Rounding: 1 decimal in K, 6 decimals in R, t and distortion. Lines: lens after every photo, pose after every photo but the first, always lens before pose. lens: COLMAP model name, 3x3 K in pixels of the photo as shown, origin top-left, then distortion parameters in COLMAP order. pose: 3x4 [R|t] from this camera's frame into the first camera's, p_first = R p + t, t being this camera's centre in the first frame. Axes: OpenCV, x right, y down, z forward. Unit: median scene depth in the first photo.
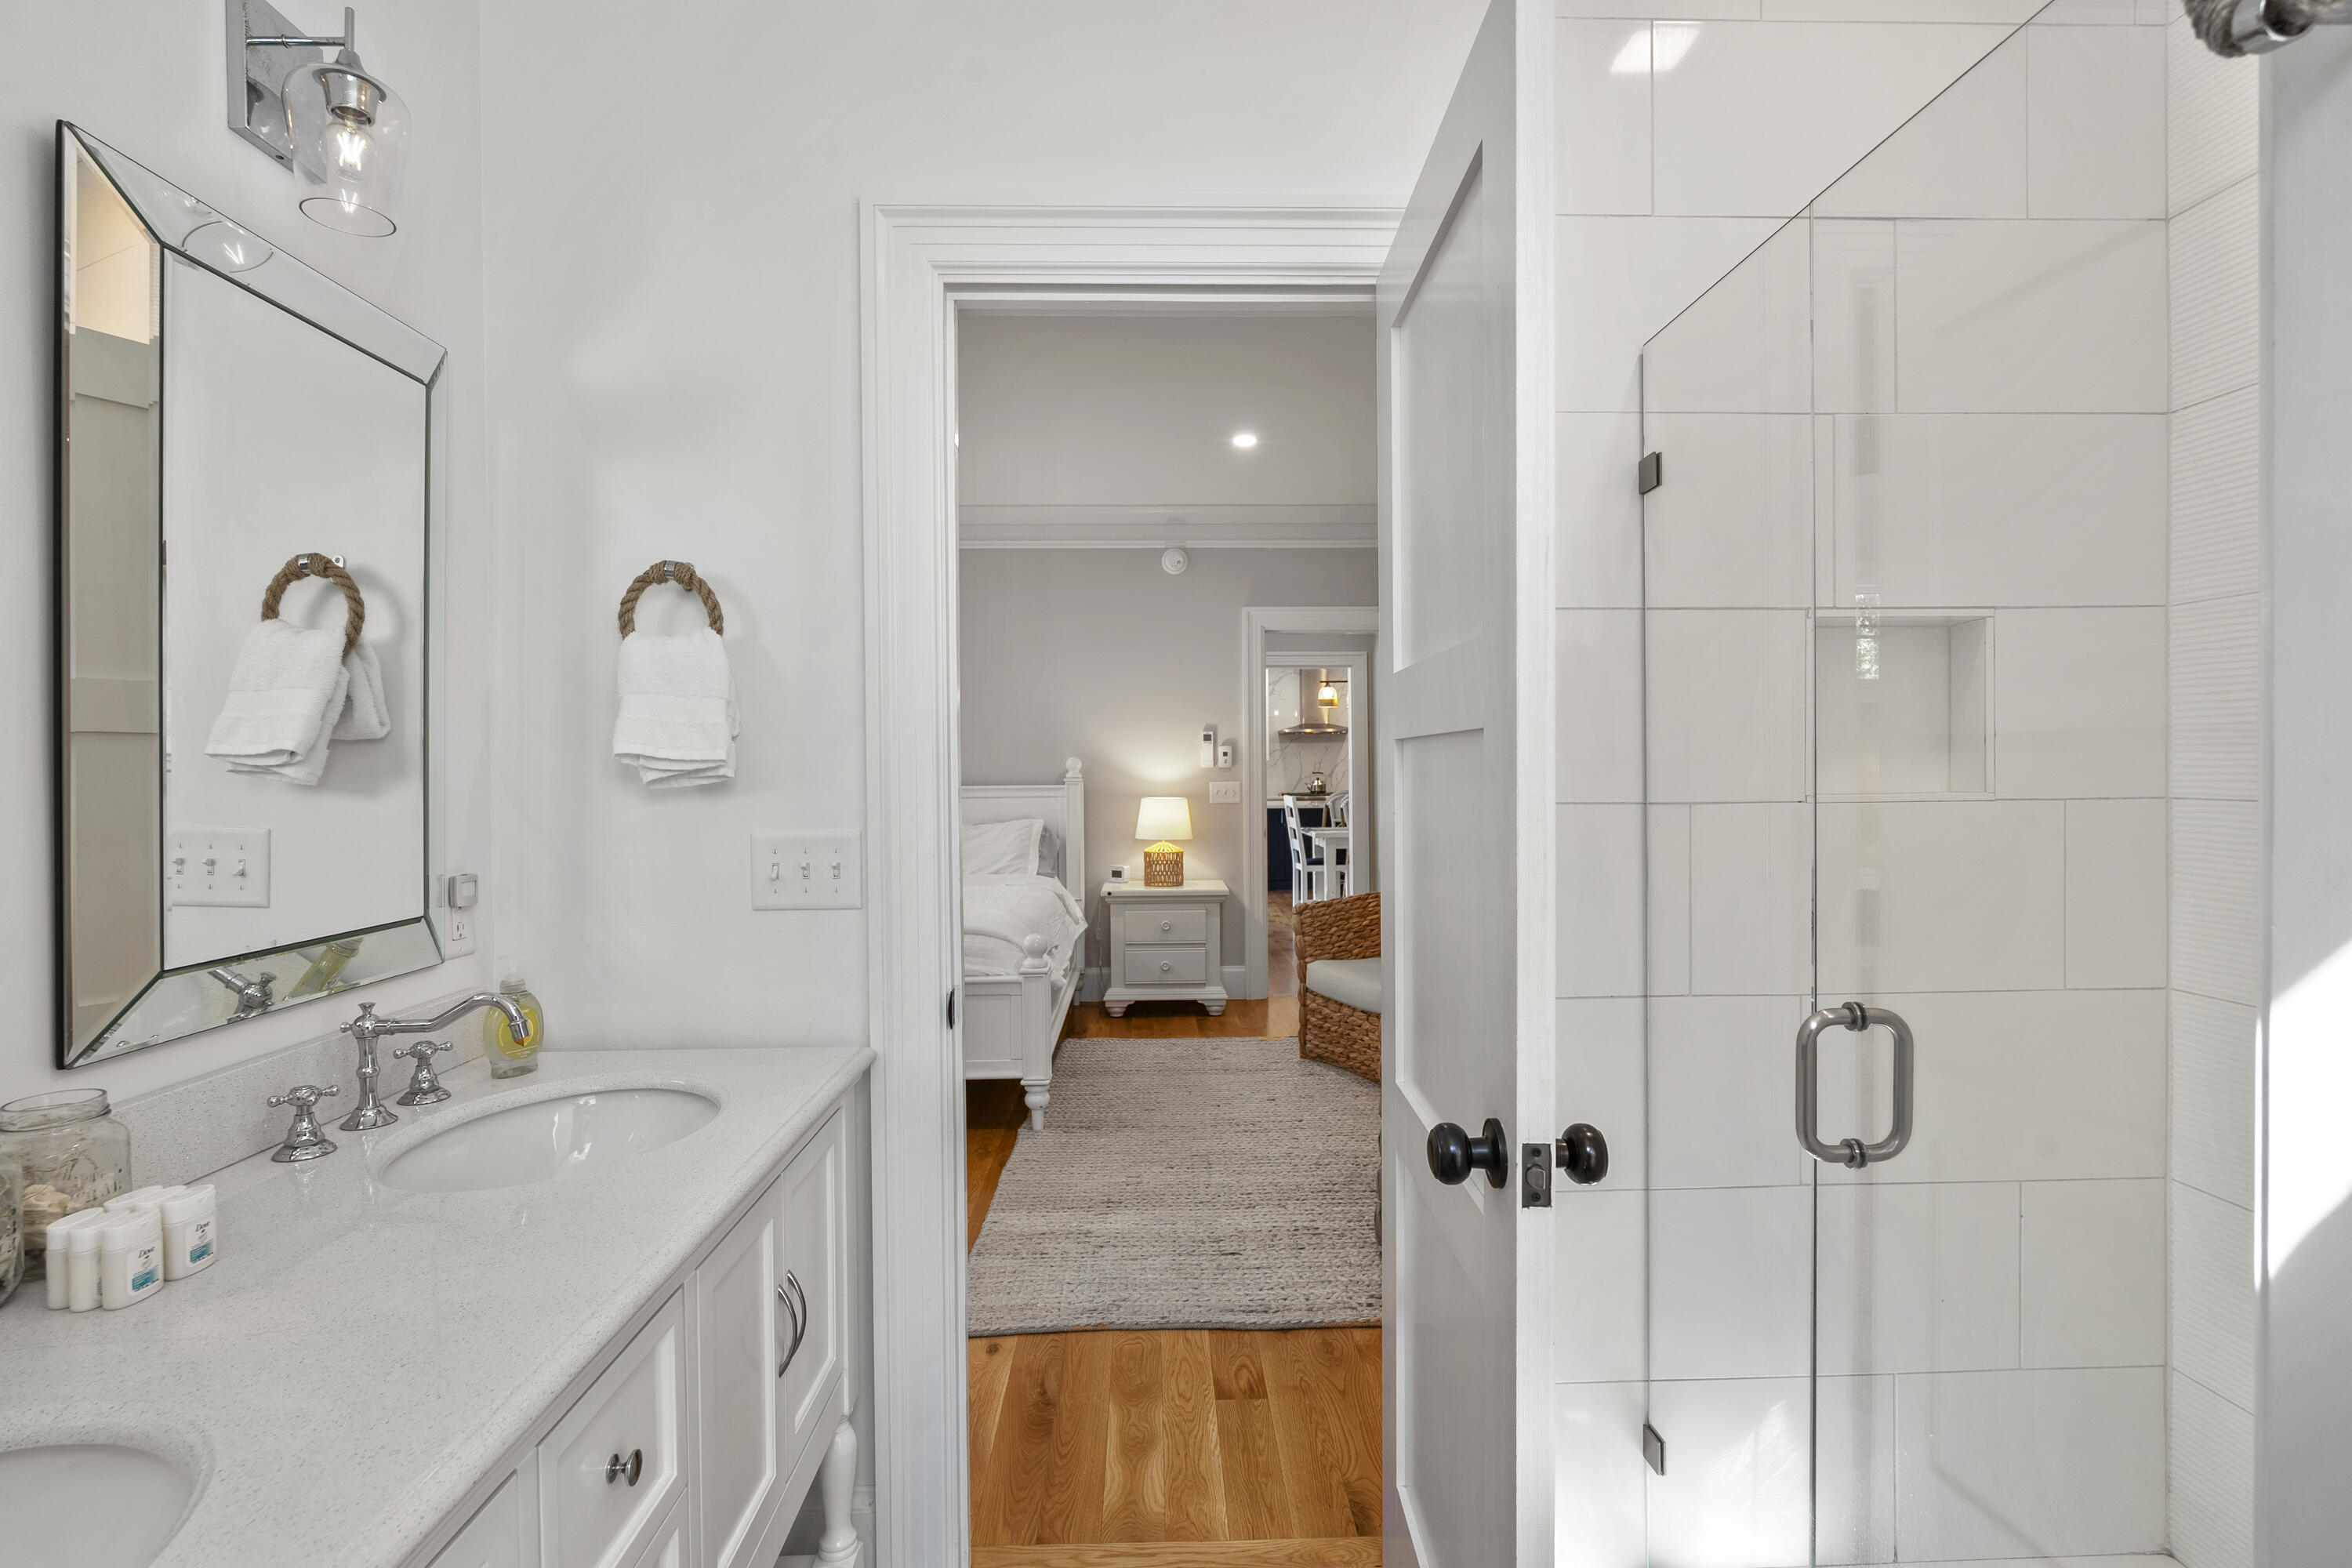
lens RADIAL K [[1150.2, 0, 1179.0], [0, 1150.2, 775.6], [0, 0, 1]] dist [0.003152, 0.000273]
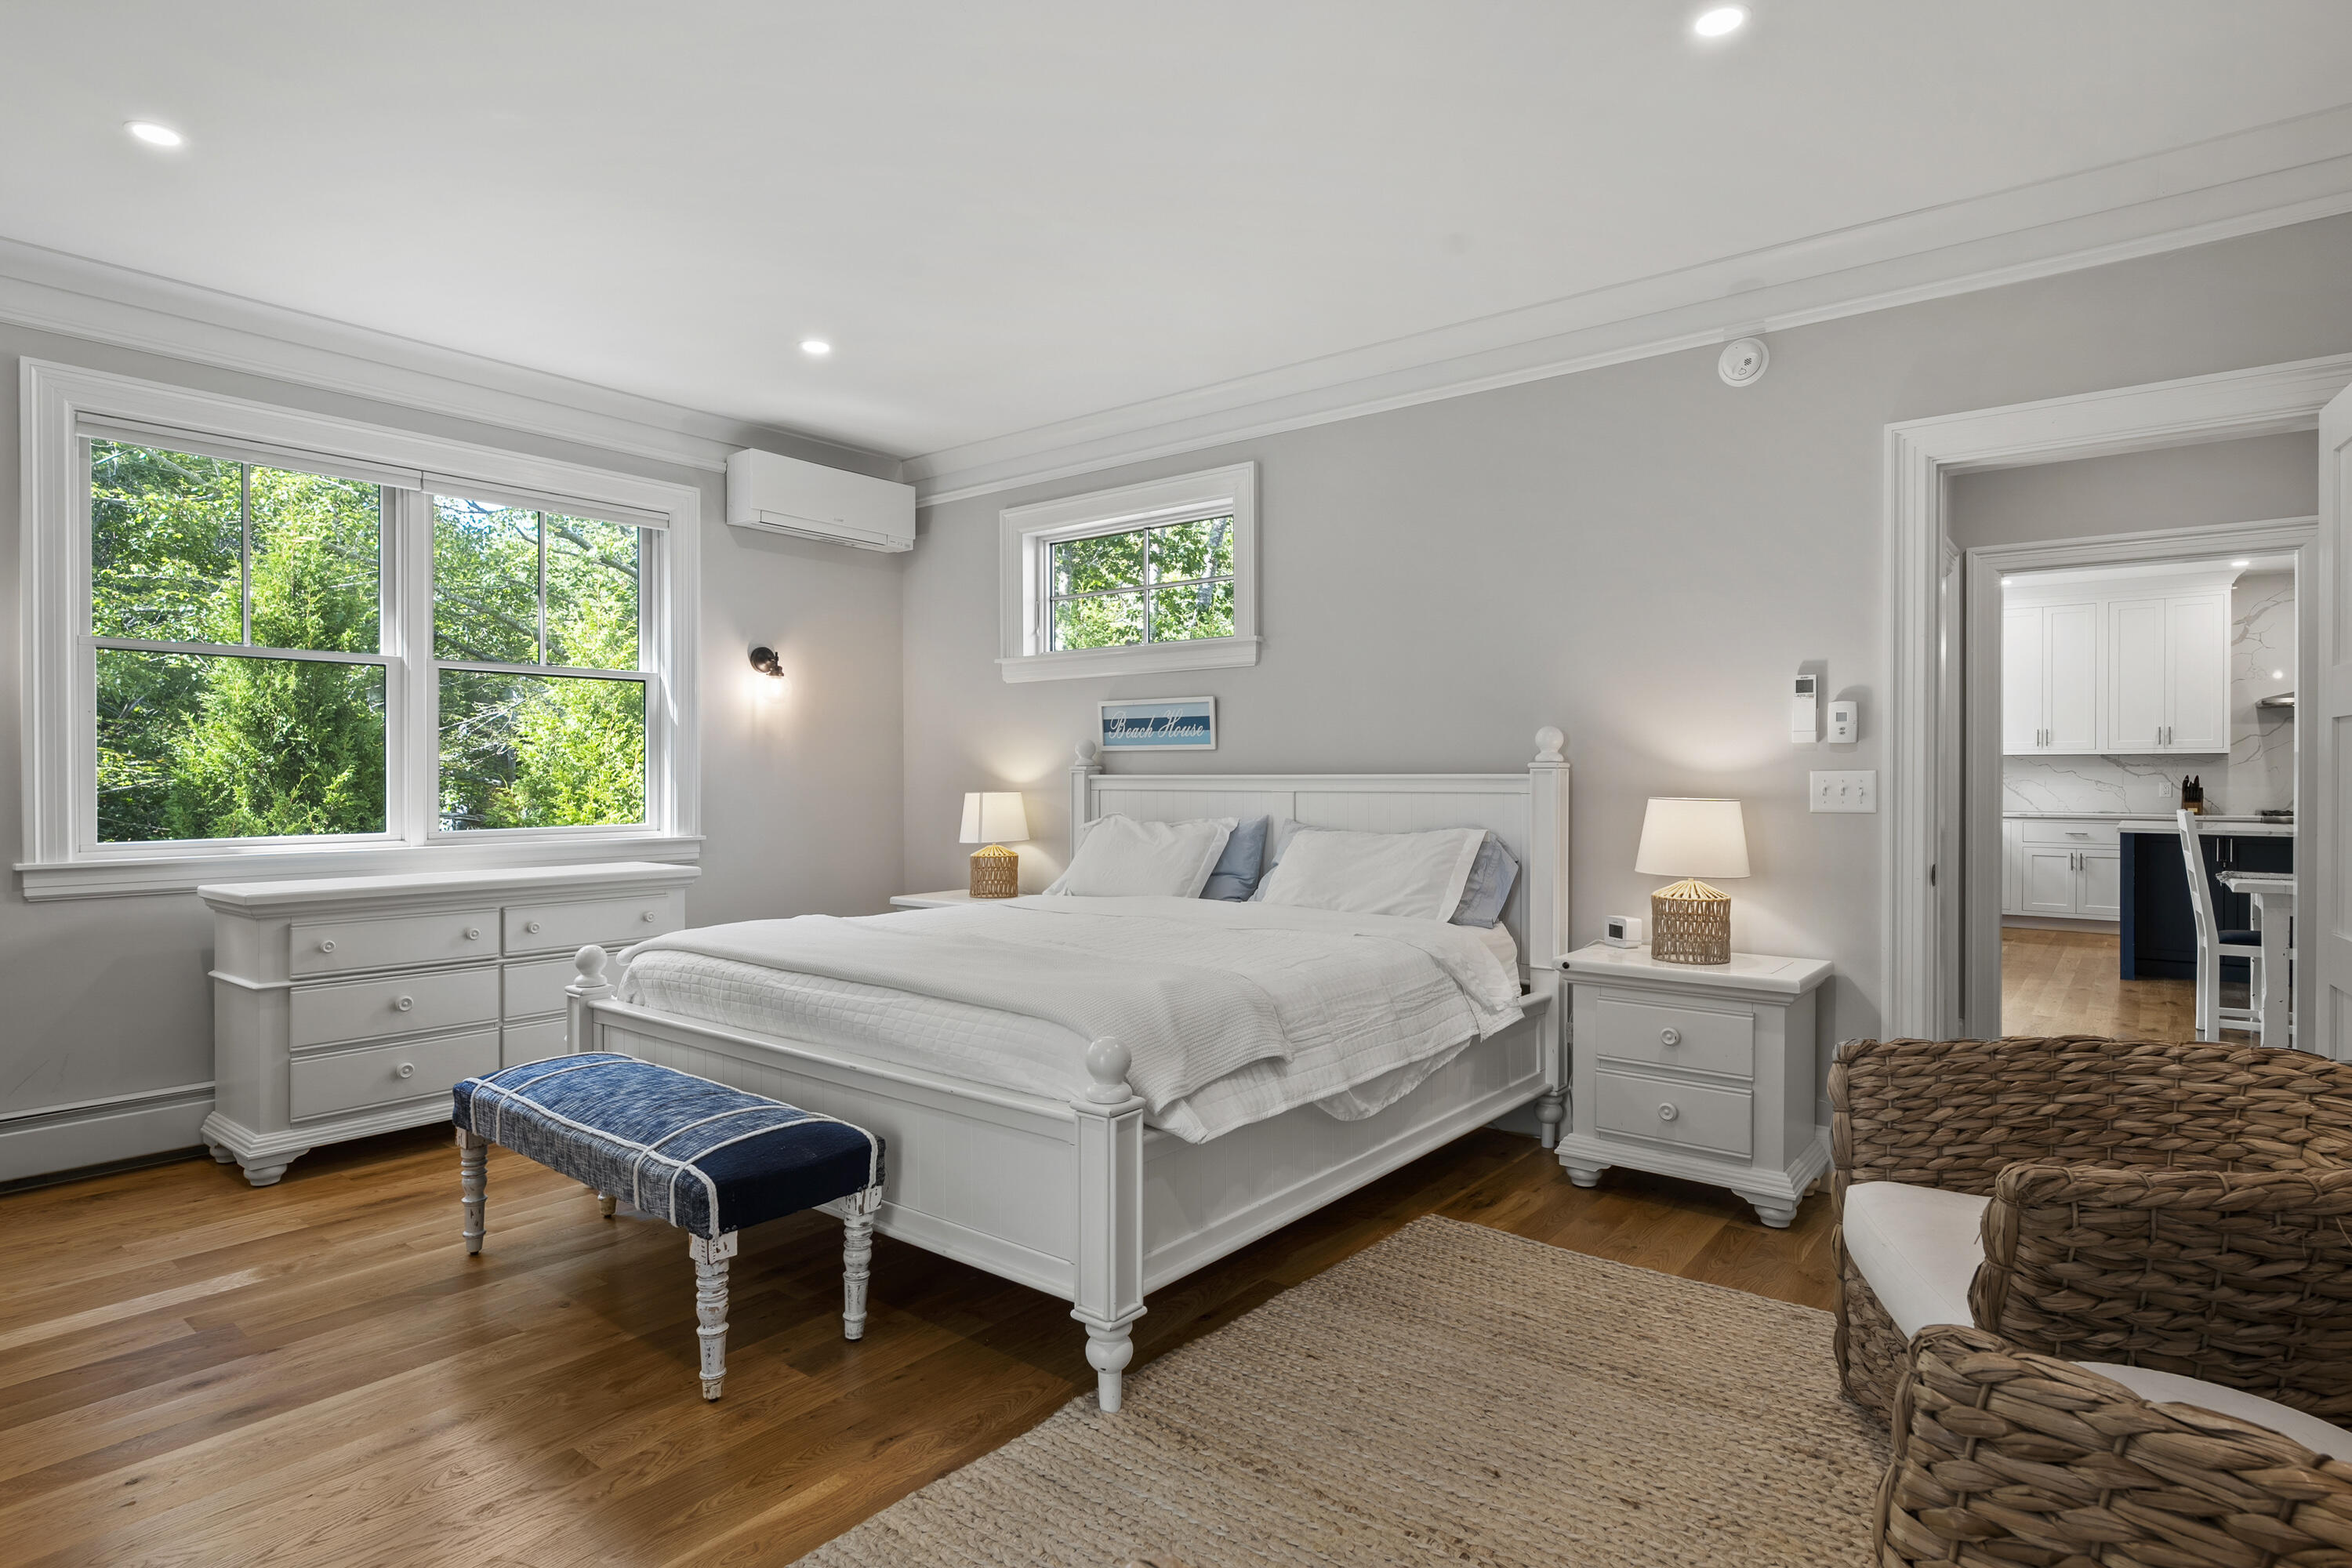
lens RADIAL K [[1256.4, 0, 1178.8], [0, 1256.4, 778.2], [0, 0, 1]] dist [-0.002111, -0.000301]
pose [[0.766182, 0.013511, -0.642481, 0.178317], [-0.014883, 0.999884, 0.003279, 0.011231], [0.642451, 0.007050, 0.766295, 0.388556]]
